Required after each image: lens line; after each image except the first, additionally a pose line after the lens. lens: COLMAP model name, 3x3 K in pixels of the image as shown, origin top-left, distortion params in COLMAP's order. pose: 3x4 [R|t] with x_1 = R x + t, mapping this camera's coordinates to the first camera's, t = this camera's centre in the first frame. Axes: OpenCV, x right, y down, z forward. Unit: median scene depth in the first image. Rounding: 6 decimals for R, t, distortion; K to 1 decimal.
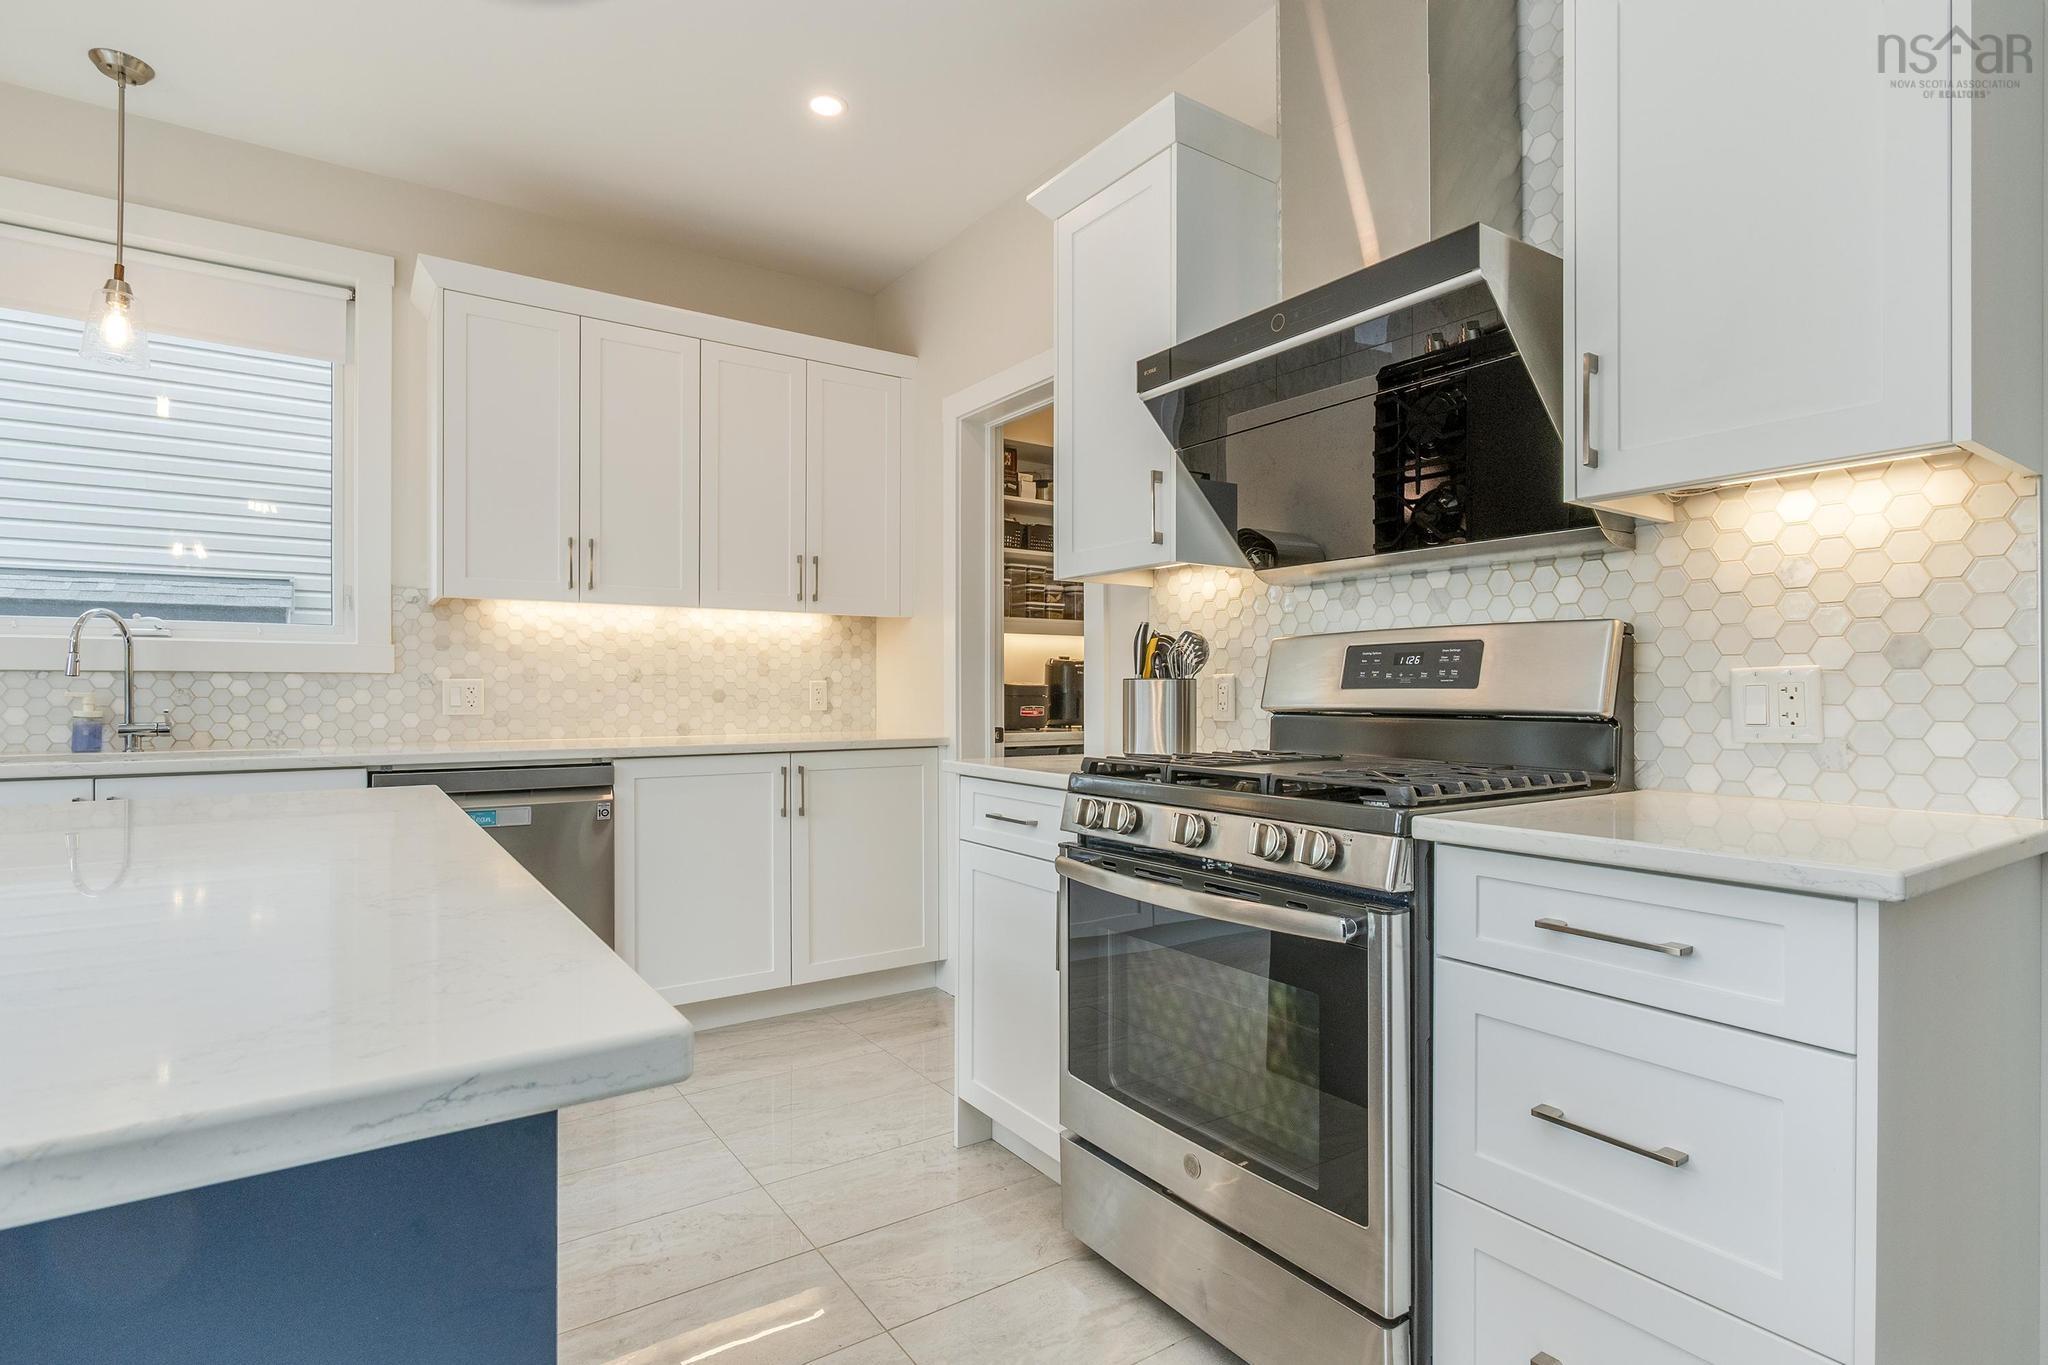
lens RADIAL K [[1012.0, 0, 1024.0], [0, 1012.0, 682.5], [0, 0, 1]] dist [-0.000308, 0.000101]
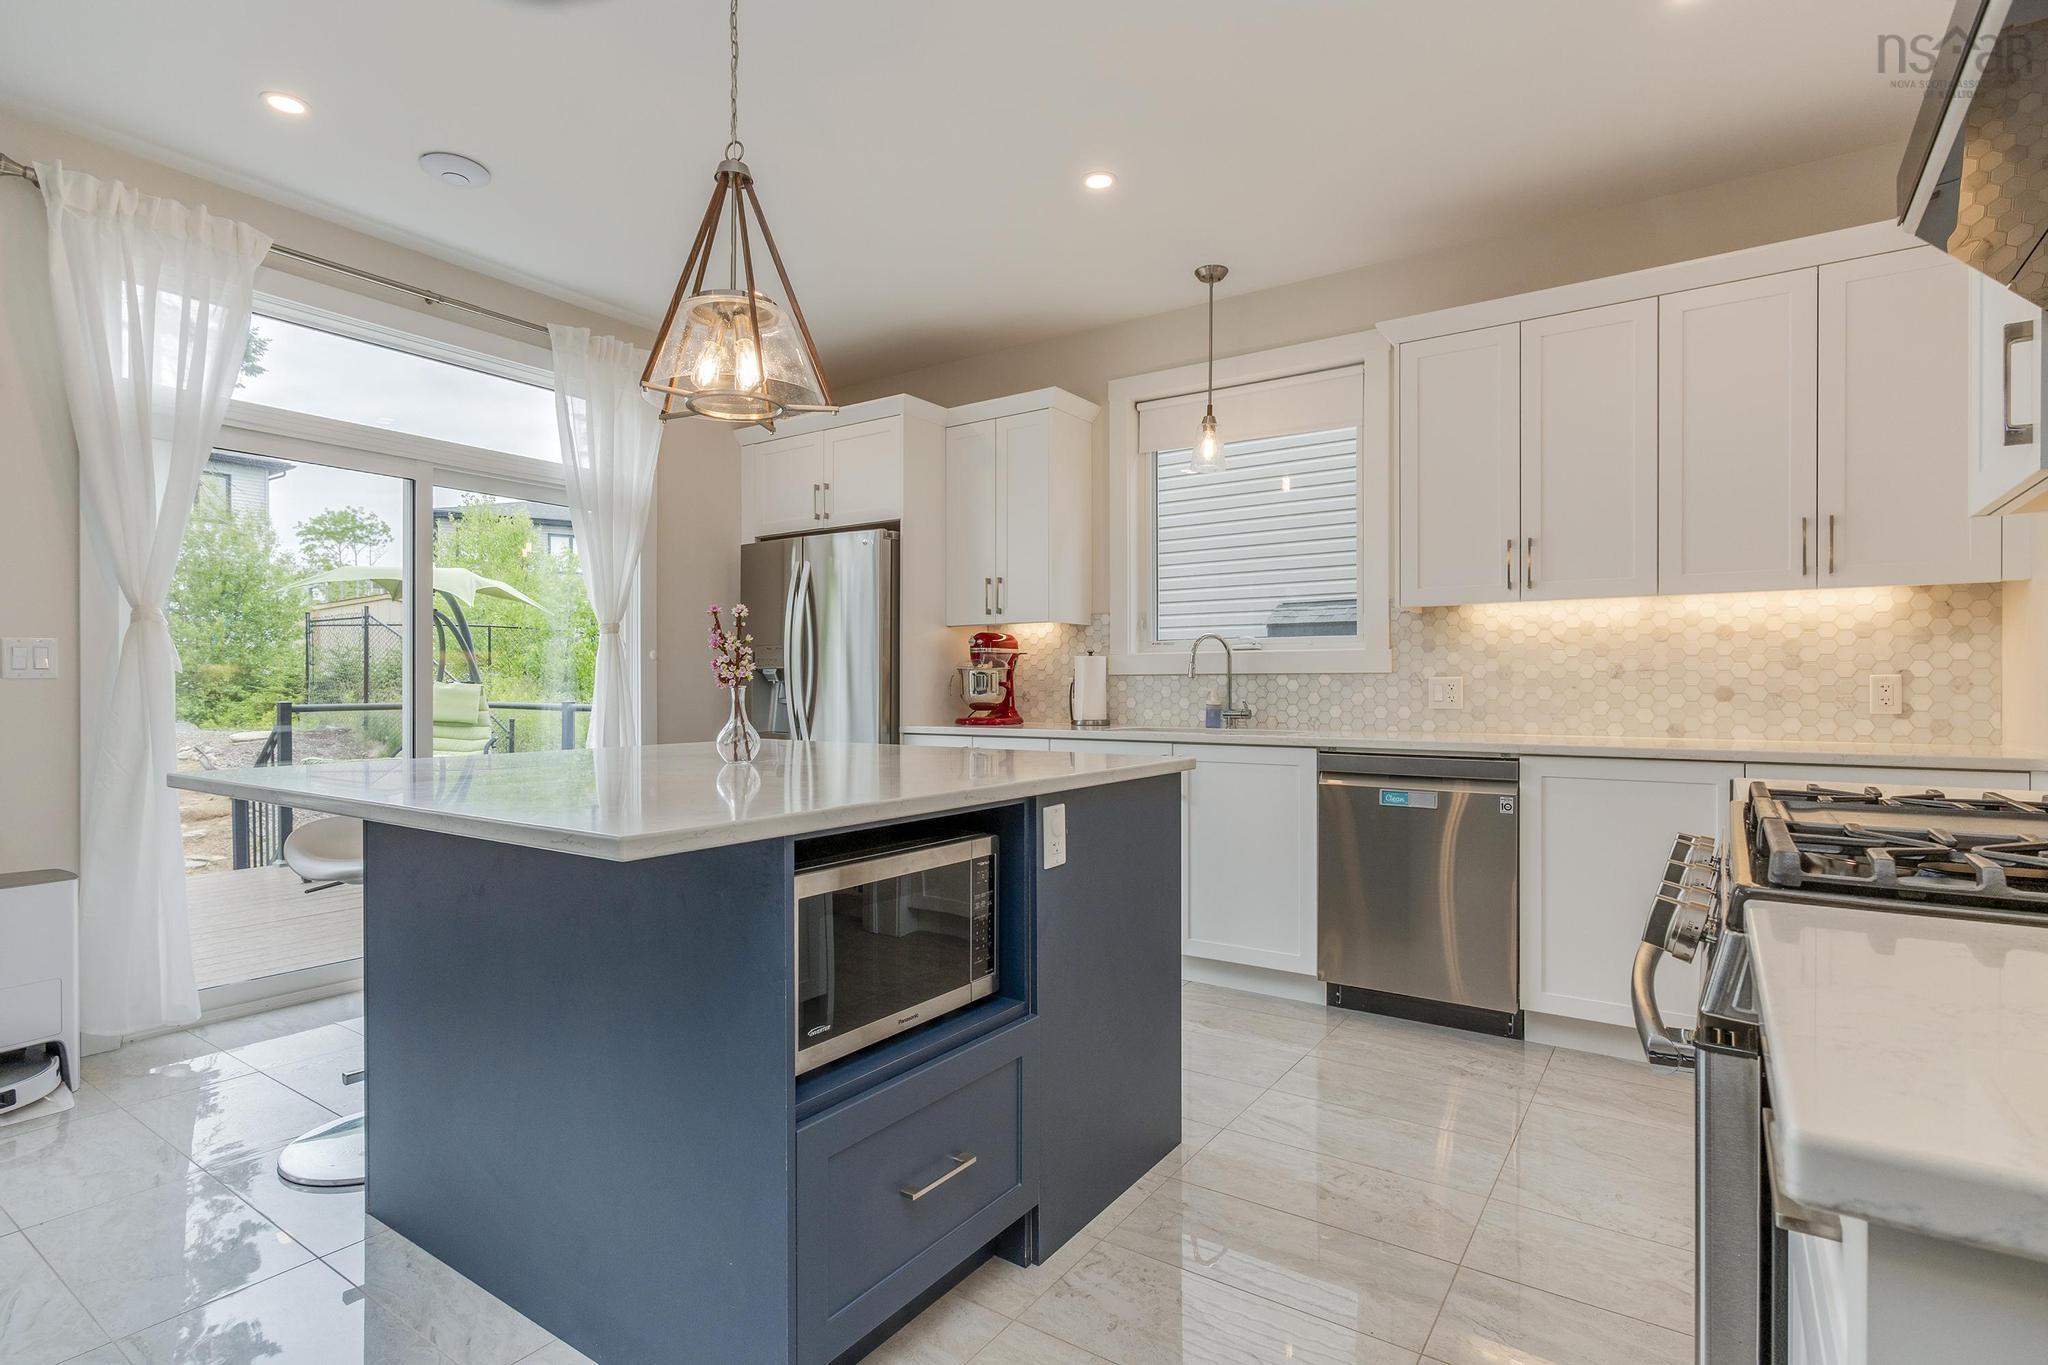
lens RADIAL K [[1012.0, 0, 1024.0], [0, 1012.0, 682.5], [0, 0, 1]] dist [-0.000308, 0.000101]
pose [[0.355272, -0.005080, -0.934749, 0.336901], [0.005390, 0.999980, -0.003386, 0.003914], [0.934747, -0.003836, 0.355293, 0.163487]]
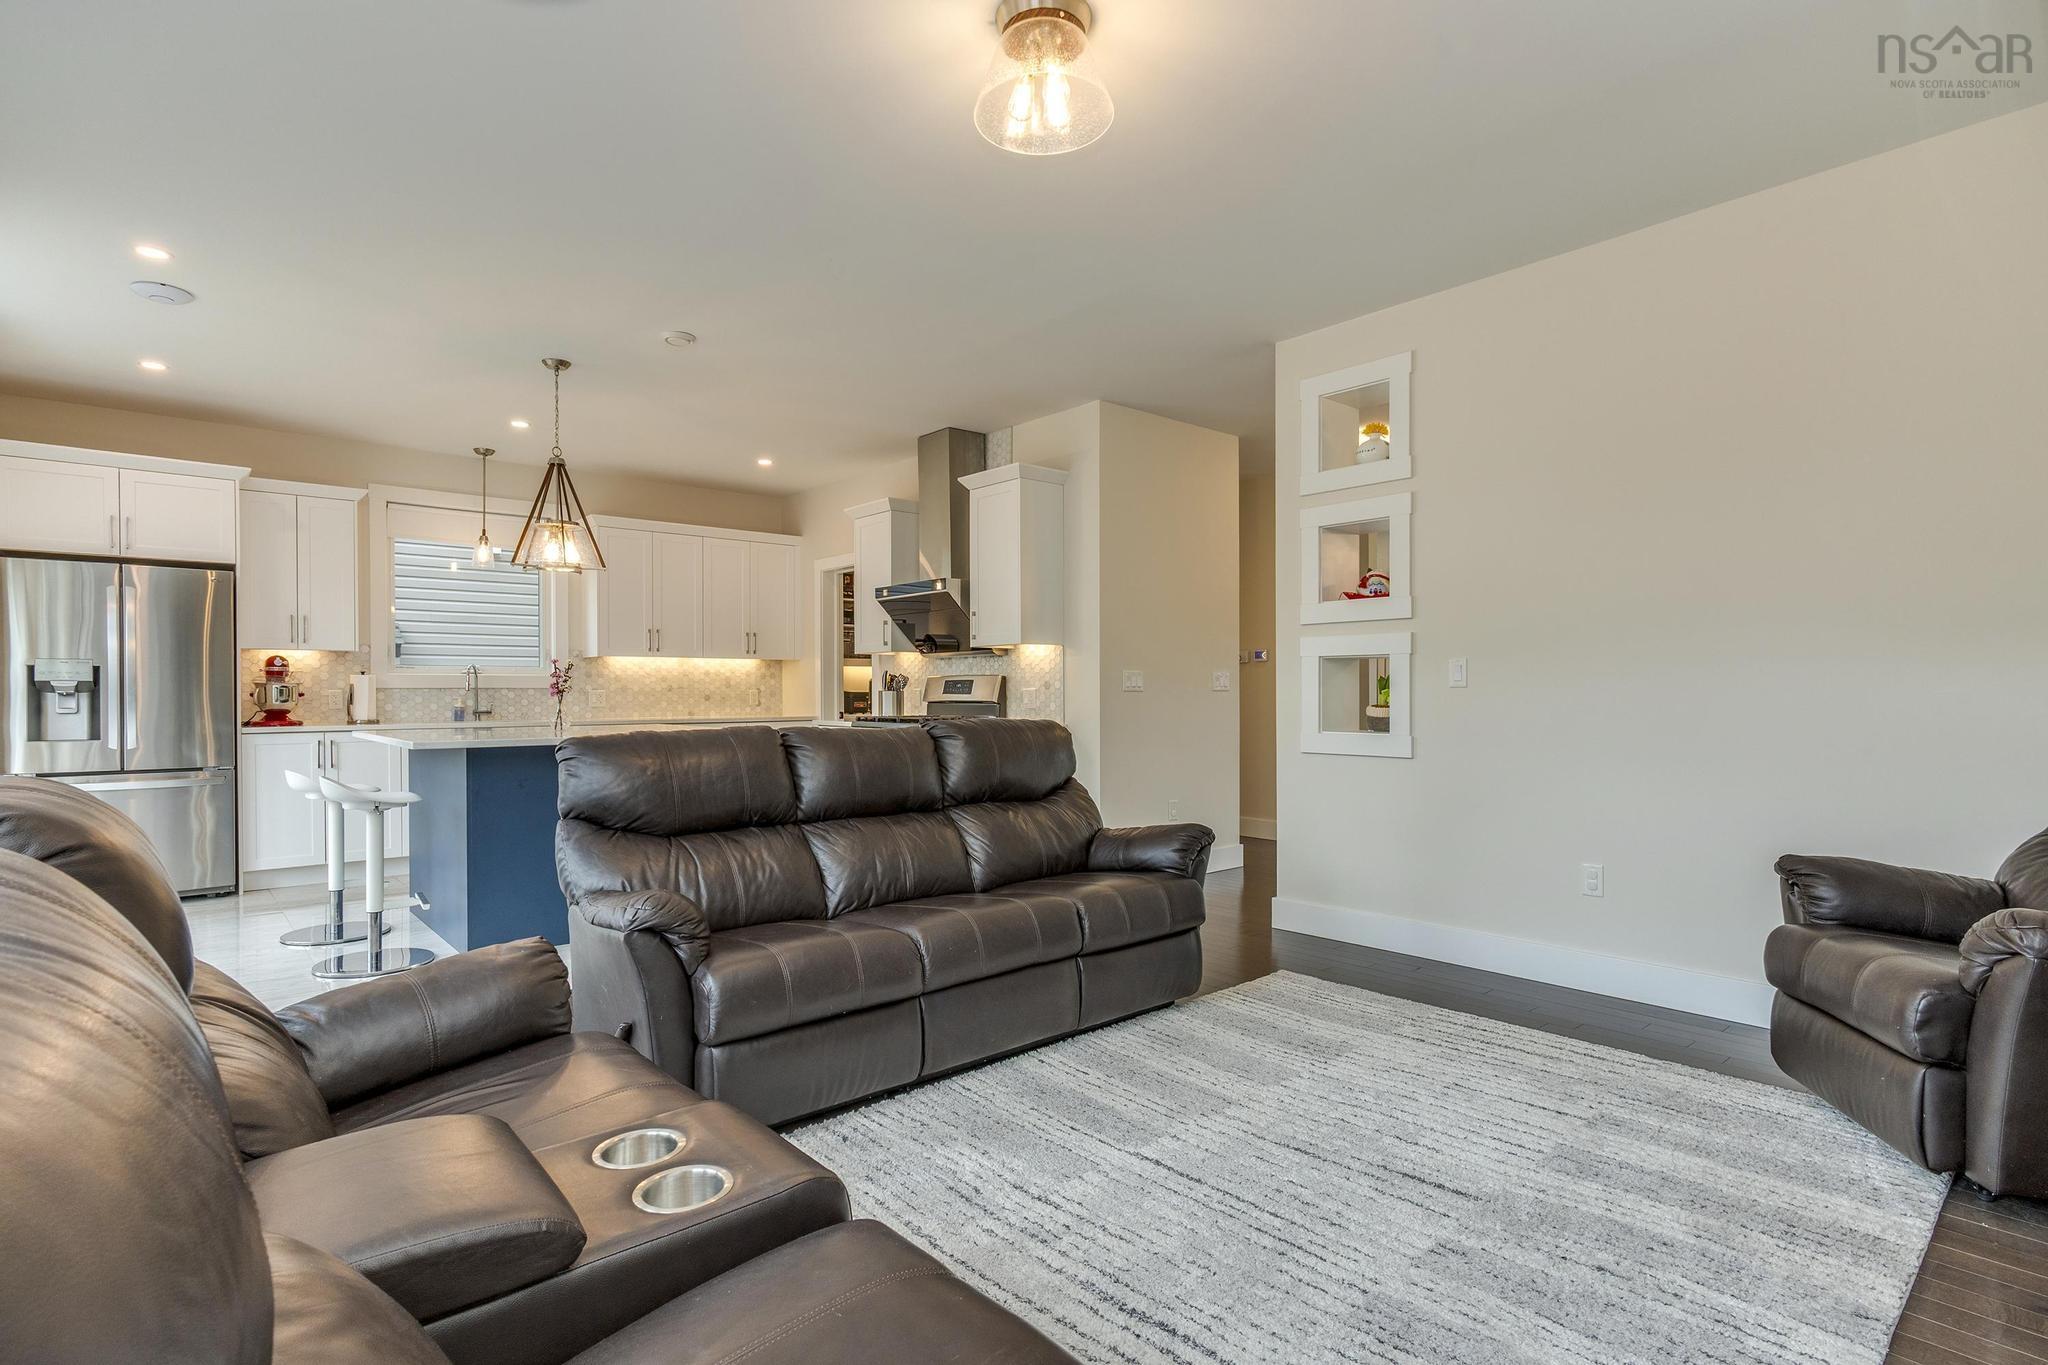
lens RADIAL K [[1012.0, 0, 1024.0], [0, 1012.0, 682.5], [0, 0, 1]] dist [-0.000308, 0.000101]
pose [[0.993899, -0.001866, 0.110277, 0.141858], [0.002175, 0.999994, -0.002677, -0.013437], [-0.110272, 0.002901, 0.993897, -1.355363]]
